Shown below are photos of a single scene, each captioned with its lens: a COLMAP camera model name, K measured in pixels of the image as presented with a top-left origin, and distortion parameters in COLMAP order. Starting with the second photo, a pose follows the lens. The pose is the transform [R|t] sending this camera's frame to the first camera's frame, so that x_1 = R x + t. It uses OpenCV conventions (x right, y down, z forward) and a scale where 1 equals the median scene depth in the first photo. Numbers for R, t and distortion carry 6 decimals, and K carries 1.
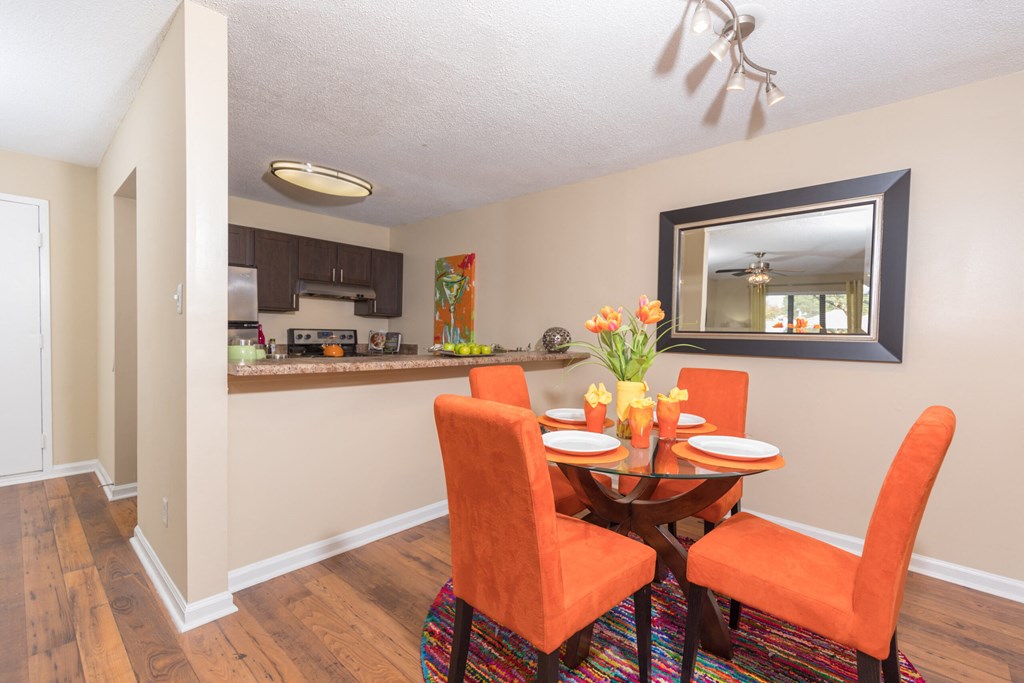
lens RADIAL K [[456.5, 0, 515.9], [0, 456.5, 345.2], [0, 0, 1]] dist [0.004811, 0.000302]
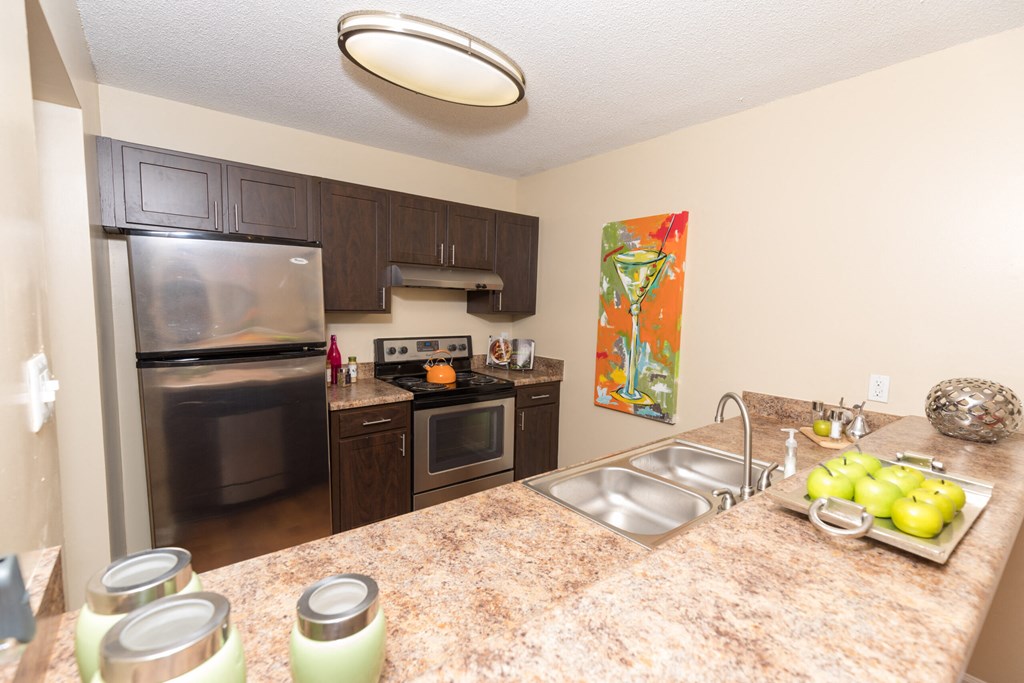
lens RADIAL K [[456.5, 0, 515.9], [0, 456.5, 345.2], [0, 0, 1]] dist [0.004811, 0.000302]
pose [[0.986860, 0.018802, -0.160478, -0.194806], [-0.008559, 0.997895, 0.064279, -0.069414], [0.161349, -0.062061, 0.984944, 0.389392]]
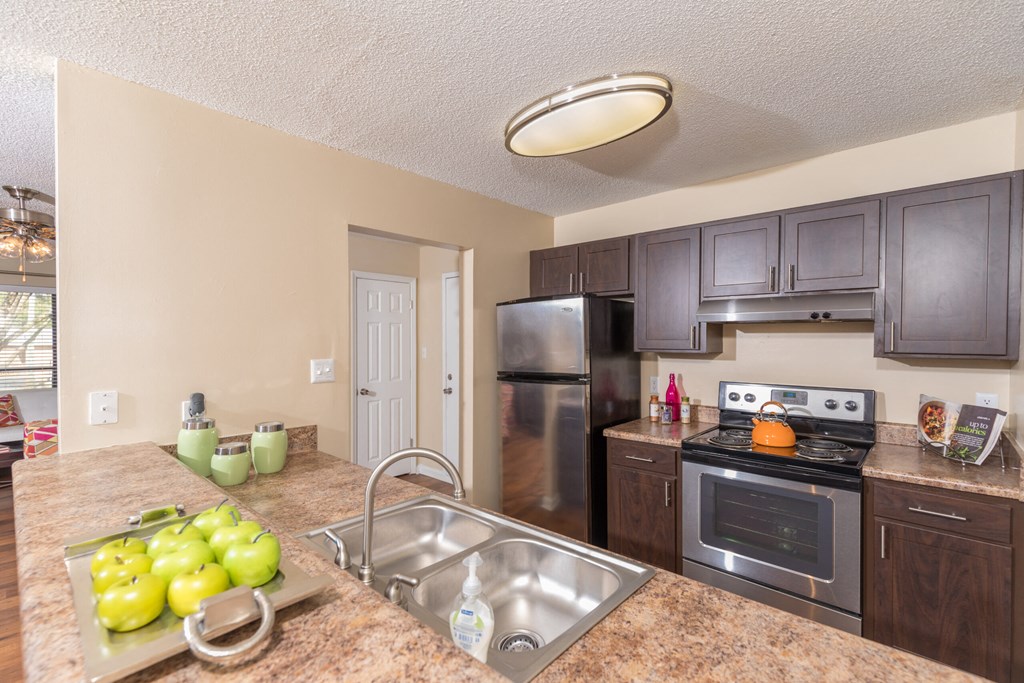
lens RADIAL K [[456.5, 0, 515.9], [0, 456.5, 345.2], [0, 0, 1]] dist [0.004811, 0.000302]
pose [[0.010520, -0.009266, -0.999902, 0.091708], [-0.027645, 0.999572, -0.009554, -0.069175], [0.999562, 0.027743, 0.010260, 0.718600]]
